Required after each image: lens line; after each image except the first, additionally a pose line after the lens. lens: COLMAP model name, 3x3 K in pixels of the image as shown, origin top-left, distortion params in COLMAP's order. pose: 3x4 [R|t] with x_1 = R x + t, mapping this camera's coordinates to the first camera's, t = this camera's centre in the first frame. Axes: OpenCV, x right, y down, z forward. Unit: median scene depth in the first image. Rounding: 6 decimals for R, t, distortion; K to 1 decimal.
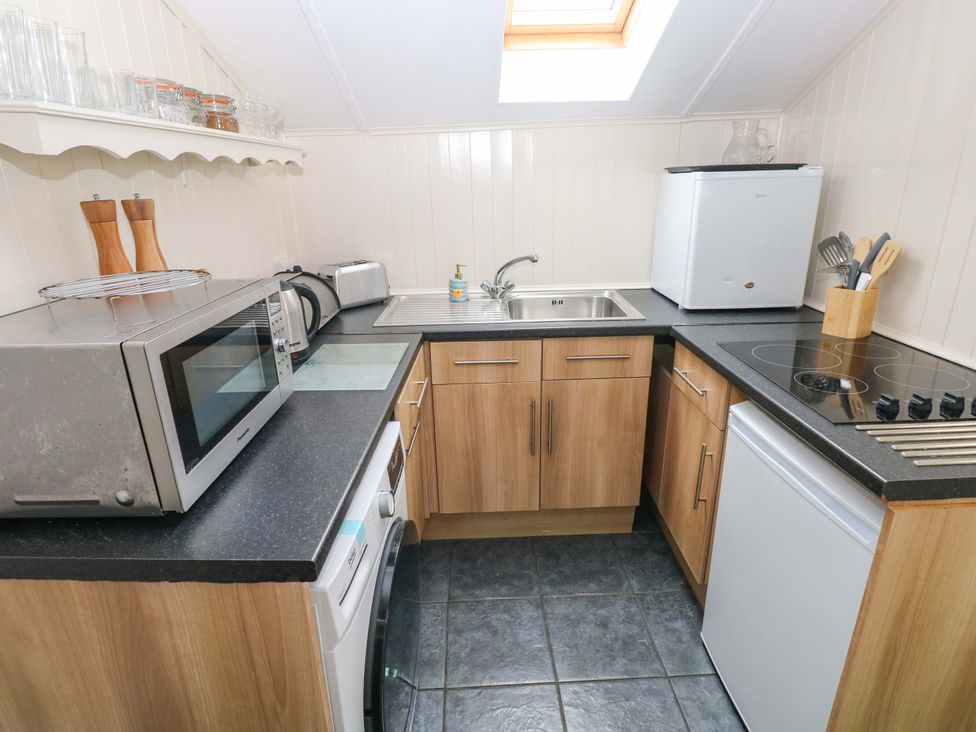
lens RADIAL K [[517.3, 0, 486.8], [0, 517.3, 364.2], [0, 0, 1]] dist [0.001817, -0.010759]
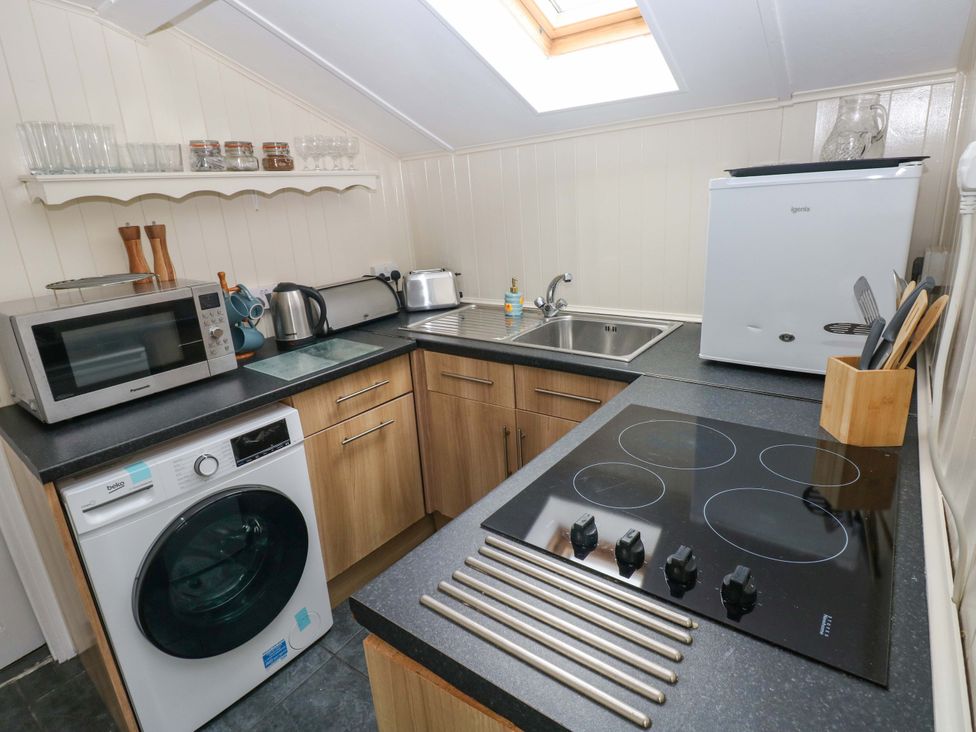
lens RADIAL K [[517.3, 0, 488.9], [0, 517.3, 361.4], [0, 0, 1]] dist [0.001817, -0.010759]
pose [[0.790630, 0.162135, -0.590438, 0.610405], [-0.165341, 0.985014, 0.049085, -0.091697], [0.589548, 0.058816, 0.805589, 0.216136]]
